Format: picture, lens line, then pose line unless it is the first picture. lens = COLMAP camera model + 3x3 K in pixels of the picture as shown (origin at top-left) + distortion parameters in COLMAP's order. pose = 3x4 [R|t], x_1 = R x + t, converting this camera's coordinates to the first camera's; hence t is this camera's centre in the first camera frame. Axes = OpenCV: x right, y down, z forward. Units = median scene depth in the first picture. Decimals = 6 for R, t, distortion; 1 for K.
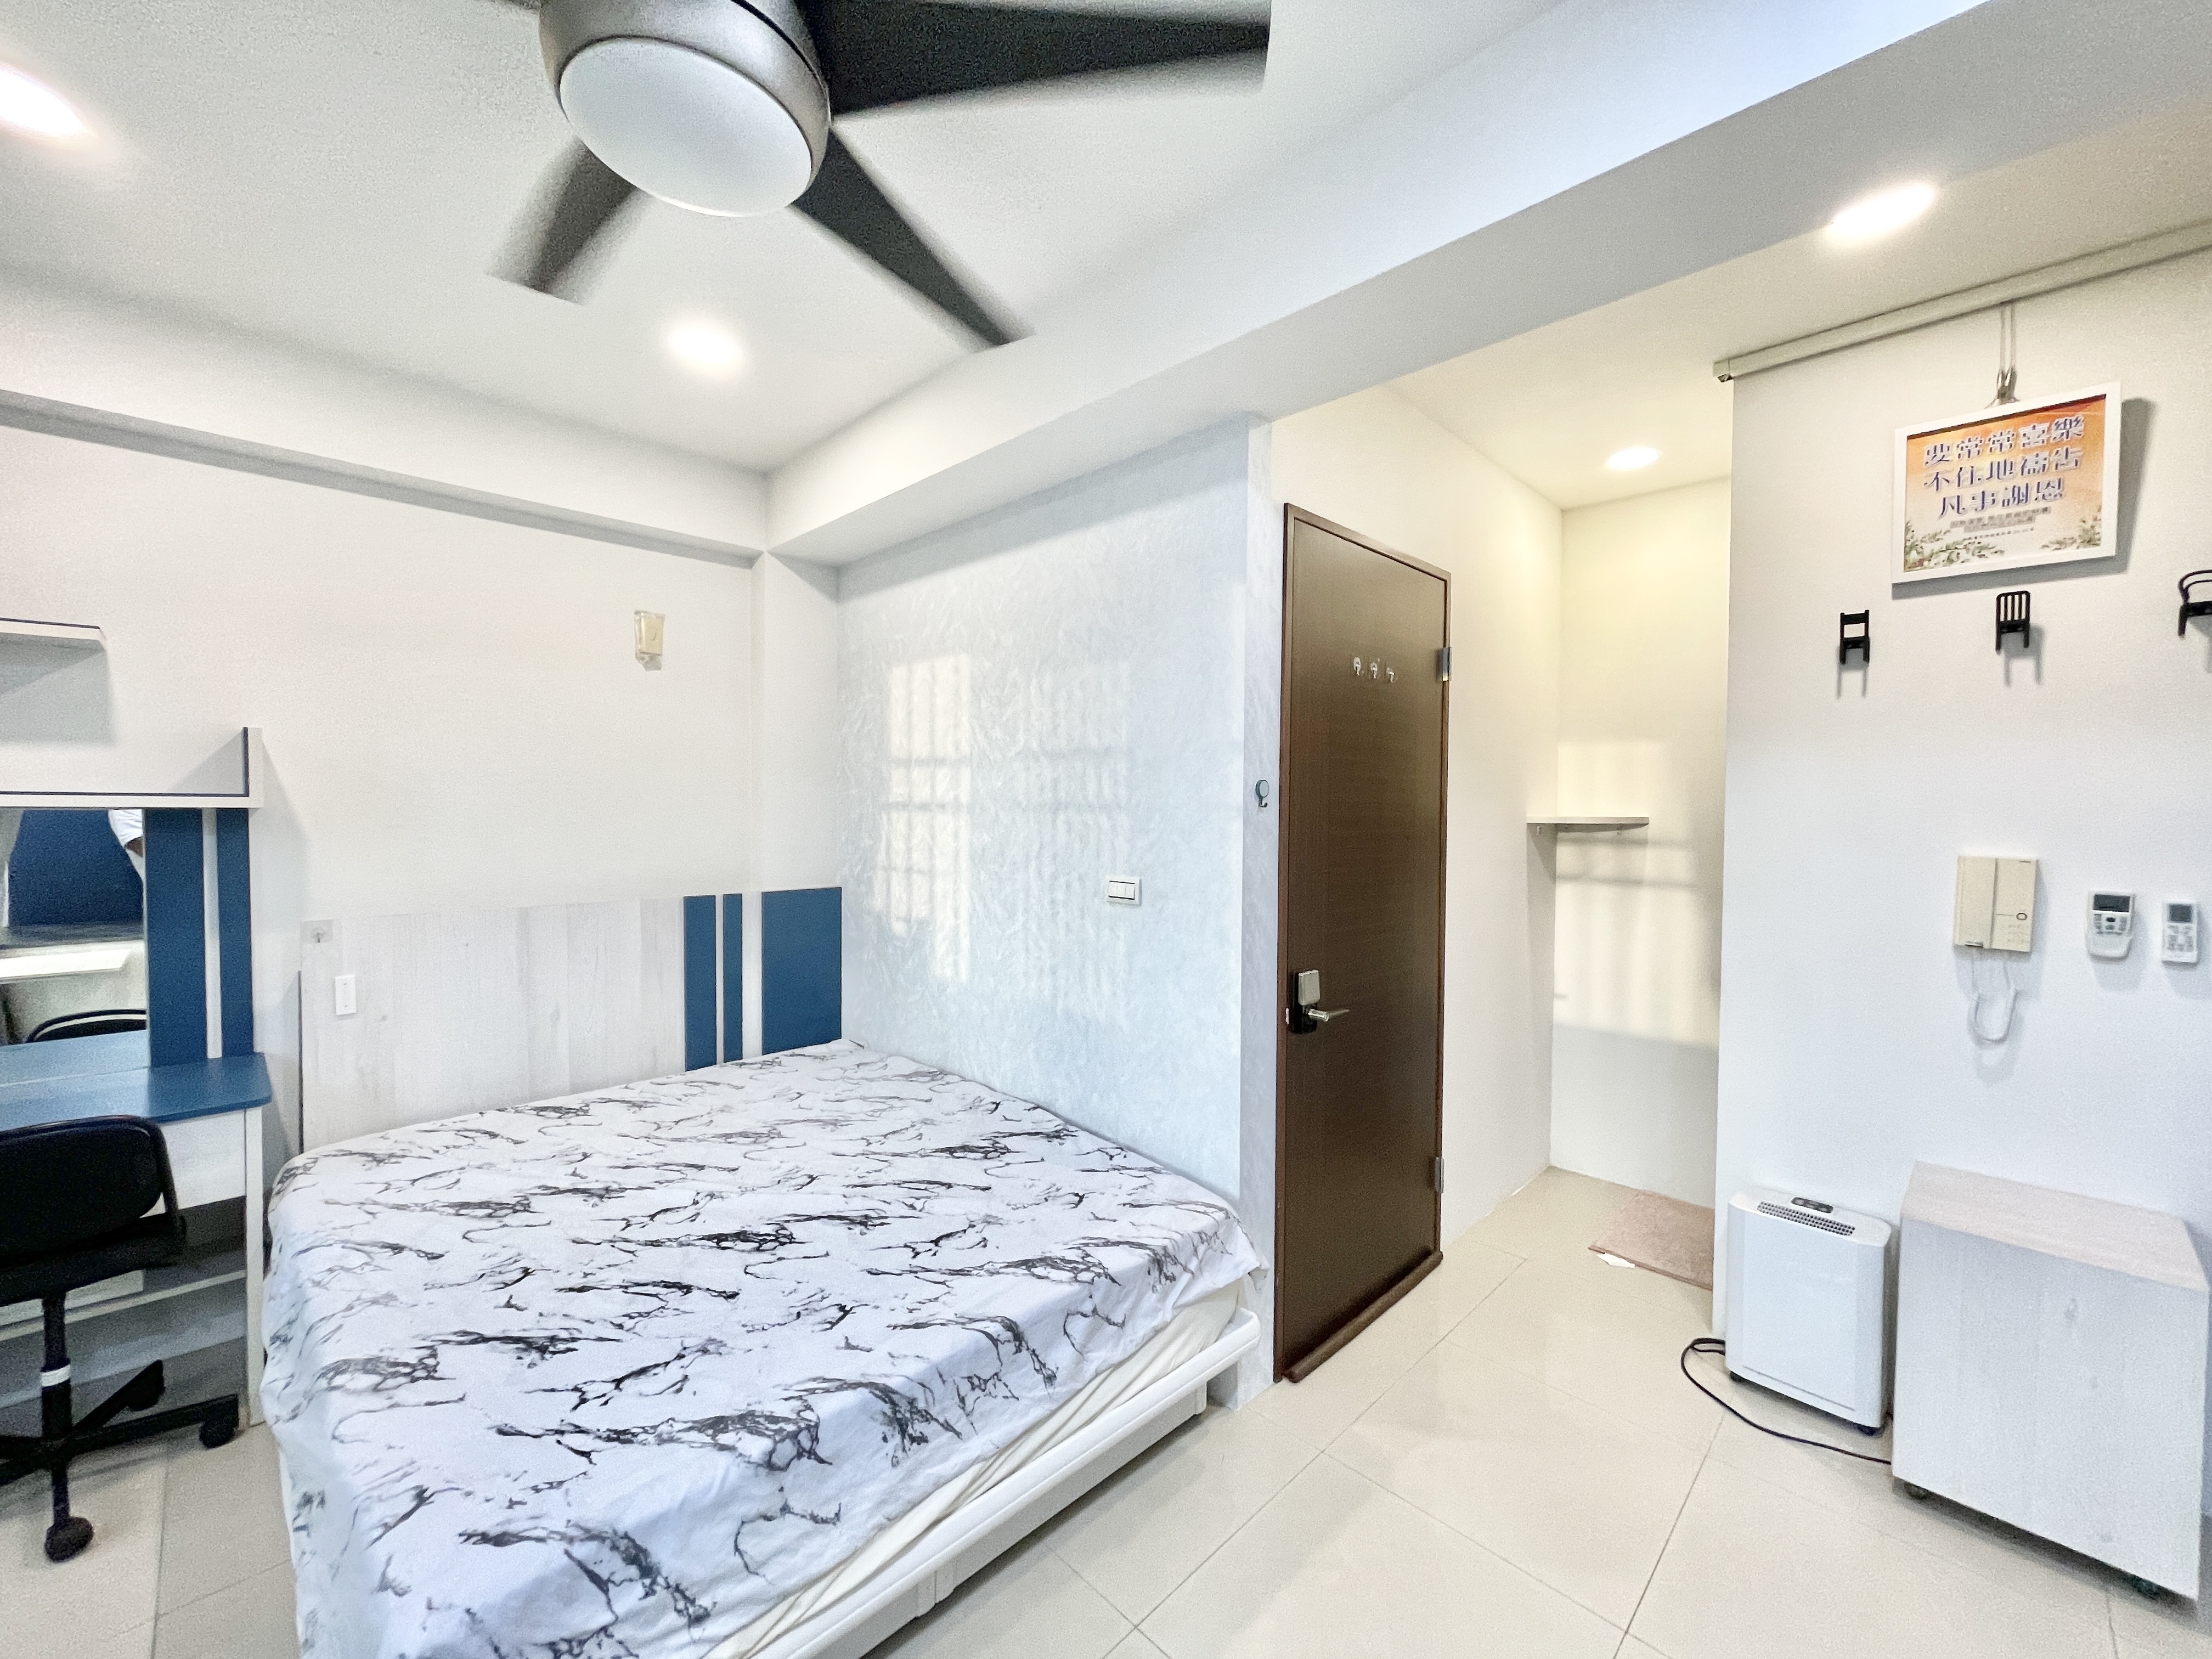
lens RADIAL K [[888.7, 0, 1110.5], [0, 888.7, 827.6], [0, 0, 1]] dist [-0.007519, 0.002344]
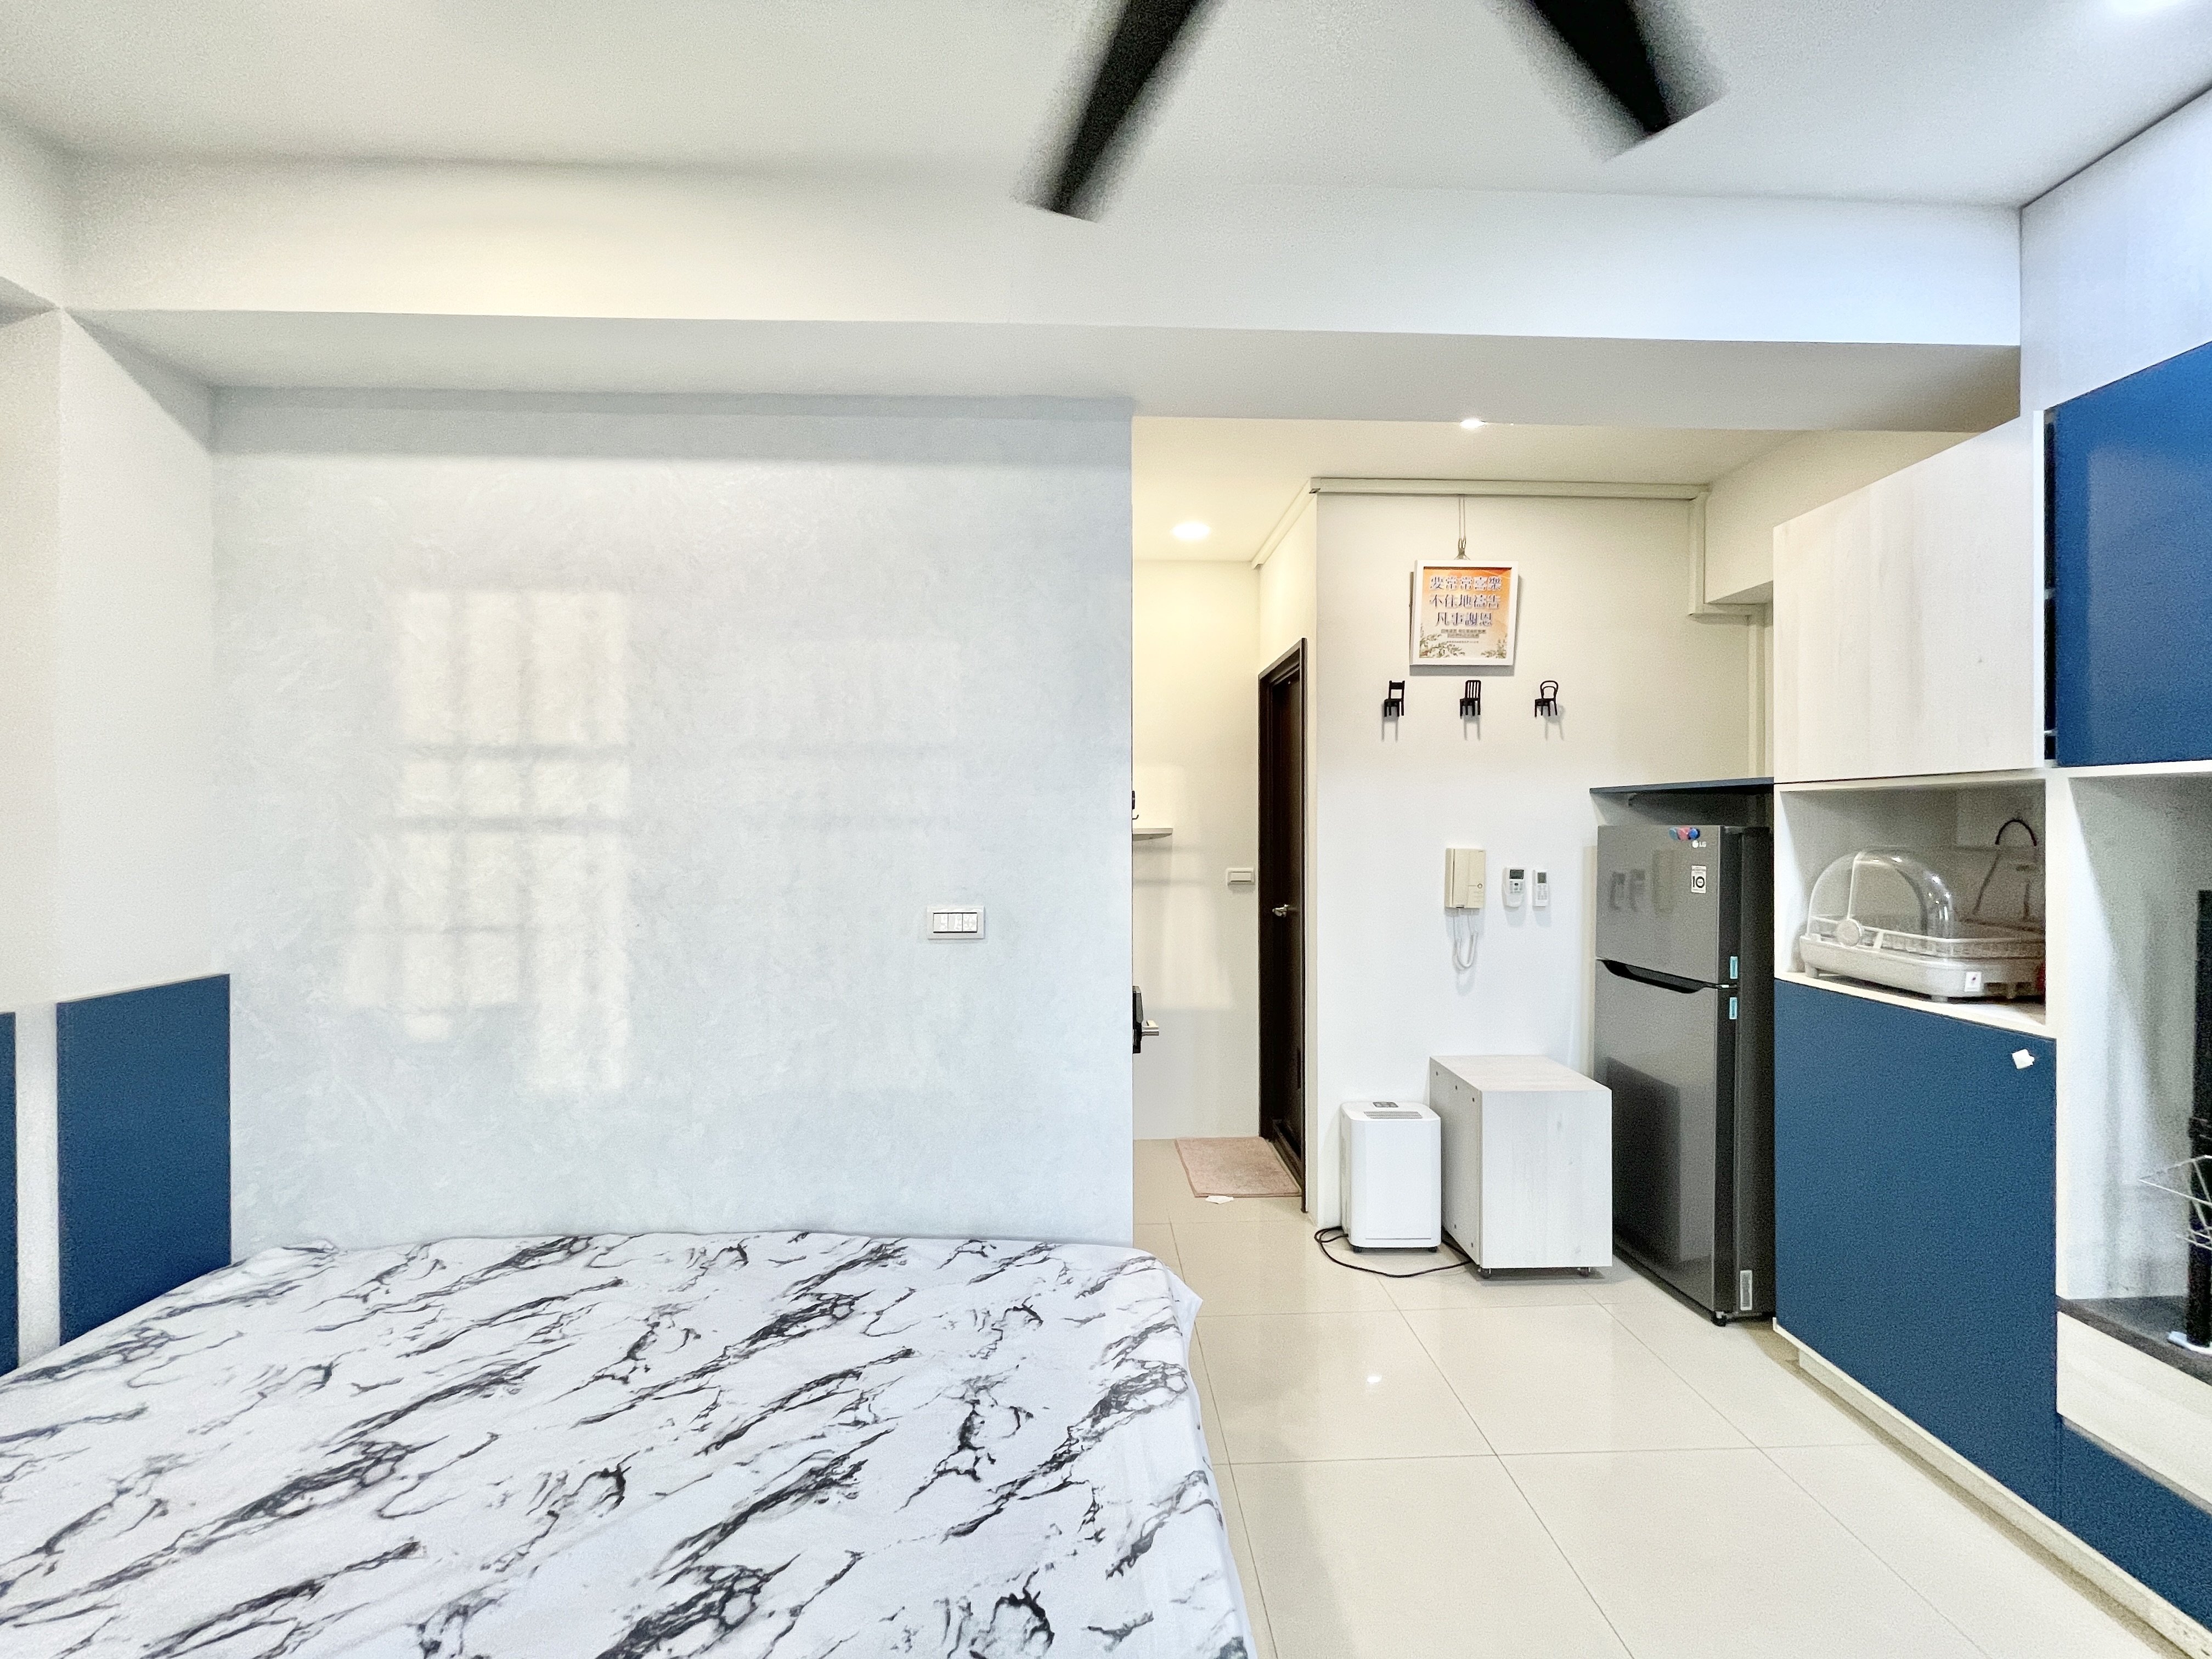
lens RADIAL K [[888.7, 0, 1112.0], [0, 888.7, 829.0], [0, 0, 1]] dist [-0.007519, 0.002344]
pose [[0.678615, -0.012570, 0.734386, -0.516556], [0.025691, 0.999648, -0.006629, -0.006830], [-0.734044, 0.023366, 0.678699, 0.360985]]
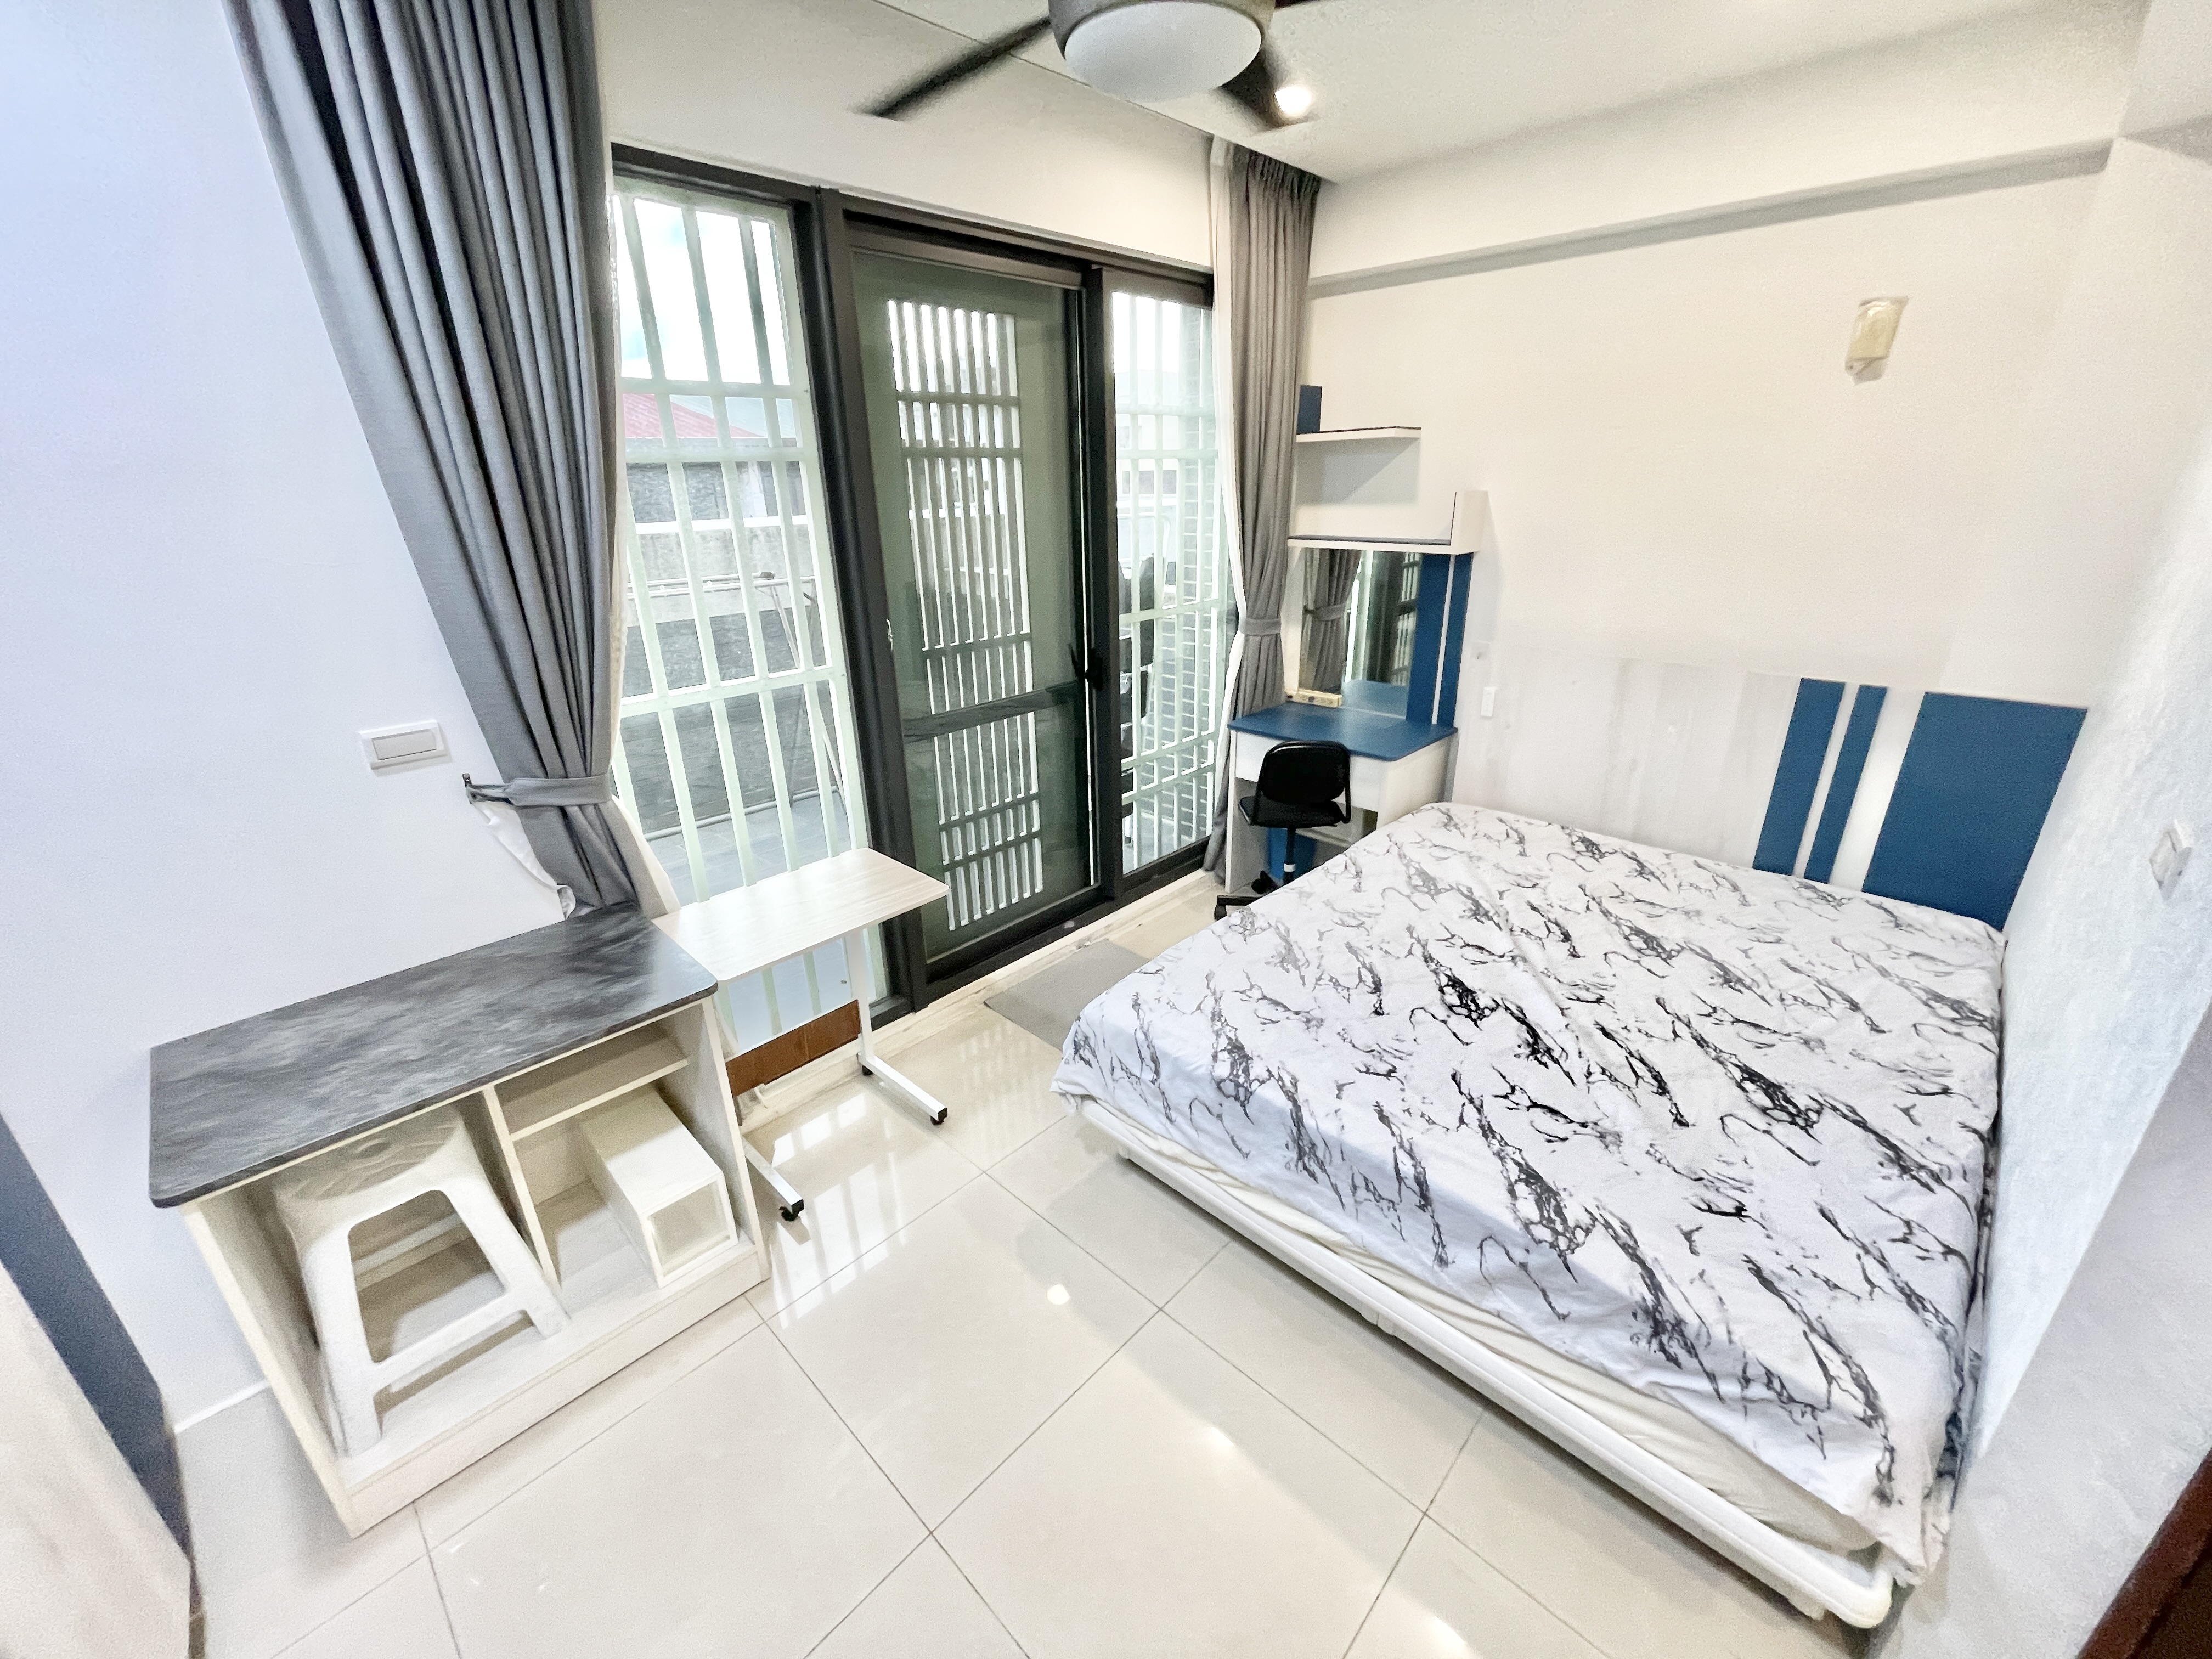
lens RADIAL K [[888.7, 0, 1113.2], [0, 888.7, 824.5], [0, 0, 1]] dist [-0.007519, 0.002344]
pose [[0.022428, 0.356628, -0.933977, 0.471912], [-0.006043, 0.934244, 0.356584, -0.121265], [0.999730, -0.002353, 0.023109, 0.440756]]
